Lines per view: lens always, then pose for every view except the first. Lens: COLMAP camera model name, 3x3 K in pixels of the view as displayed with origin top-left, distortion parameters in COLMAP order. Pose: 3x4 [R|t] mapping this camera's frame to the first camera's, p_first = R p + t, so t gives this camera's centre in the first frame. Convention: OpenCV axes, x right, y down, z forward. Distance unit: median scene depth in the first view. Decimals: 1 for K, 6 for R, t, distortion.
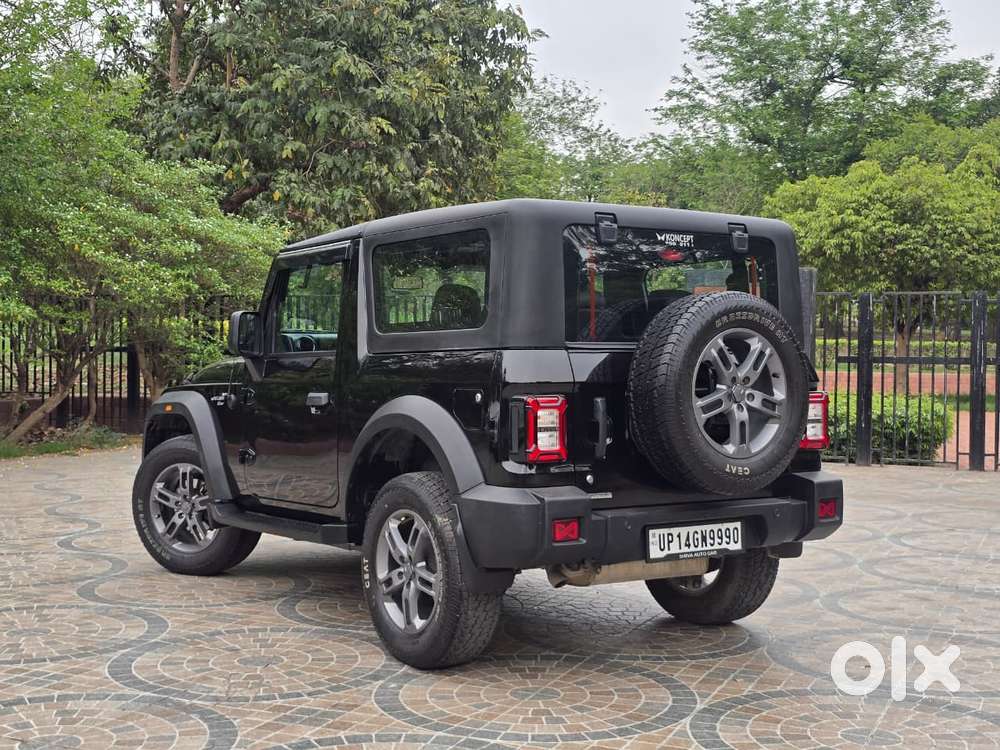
lens RADIAL K [[1320.5, 0, 501.4], [0, 1320.5, 360.0], [0, 0, 1]] dist [0.142012, -0.136589]
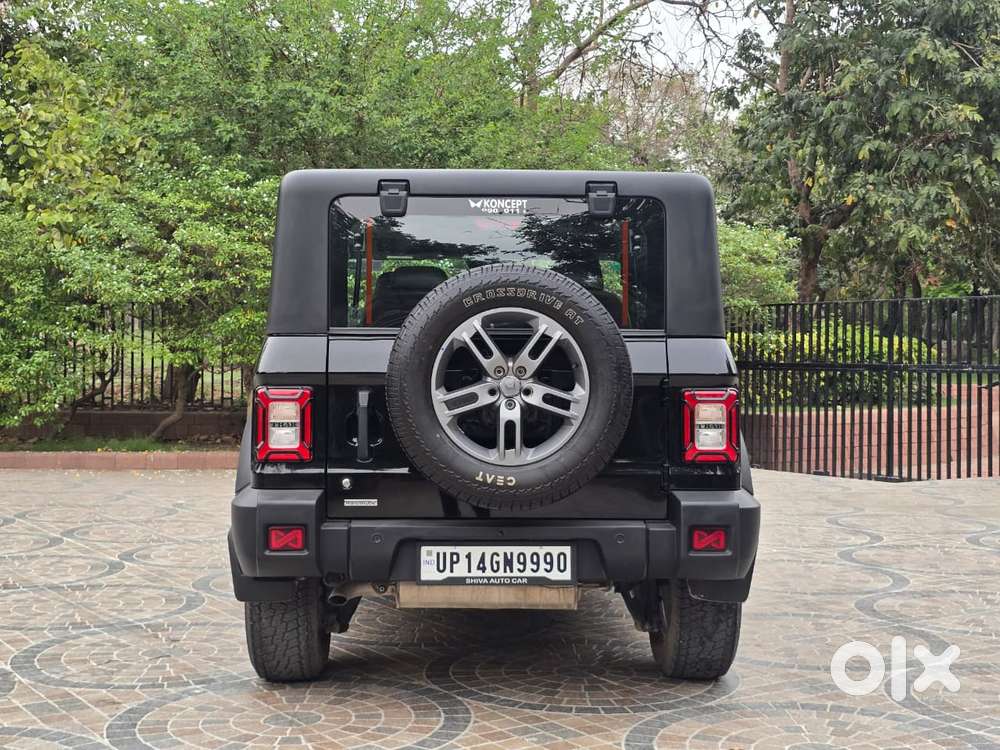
lens RADIAL K [[1320.5, 0, 501.4], [0, 1320.5, 360.0], [0, 0, 1]] dist [0.142012, -0.136589]
pose [[0.848339, -0.002180, -0.529449, 0.588427], [-0.005150, 0.999910, -0.012369, 0.017929], [0.529428, 0.013220, 0.848252, 0.292180]]
